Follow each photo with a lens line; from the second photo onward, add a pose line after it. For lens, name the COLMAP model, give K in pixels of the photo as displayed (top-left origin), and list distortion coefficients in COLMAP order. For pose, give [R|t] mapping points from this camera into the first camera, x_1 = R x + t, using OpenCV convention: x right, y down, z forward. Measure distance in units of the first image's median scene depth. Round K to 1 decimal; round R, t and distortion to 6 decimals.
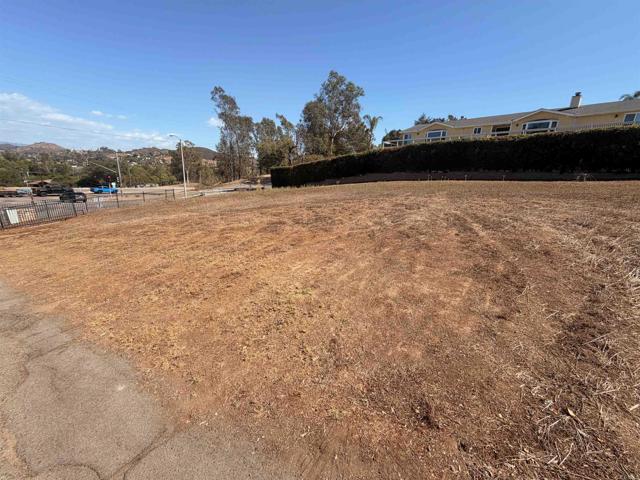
lens RADIAL K [[254.7, 0, 315.5], [0, 254.7, 235.1], [0, 0, 1]] dist [0.002118, 0.000213]
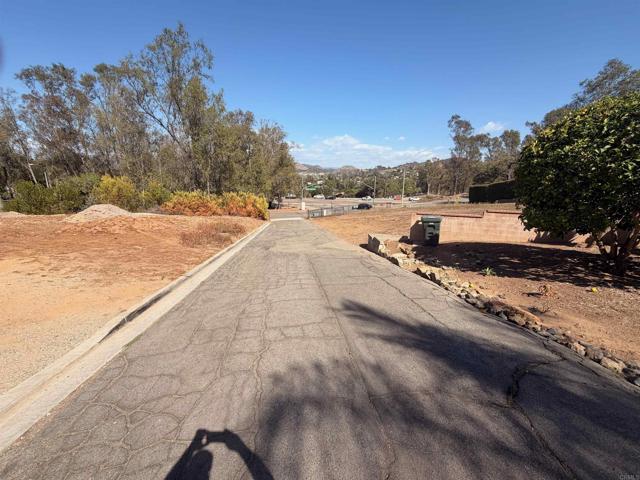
lens RADIAL K [[254.7, 0, 318.5], [0, 254.7, 237.9], [0, 0, 1]] dist [0.002118, 0.000213]
pose [[0.622637, 0.138419, -0.770171, 0.192191], [-0.160045, 0.985951, 0.047813, 0.017176], [0.765969, 0.093492, 0.636043, -0.160326]]
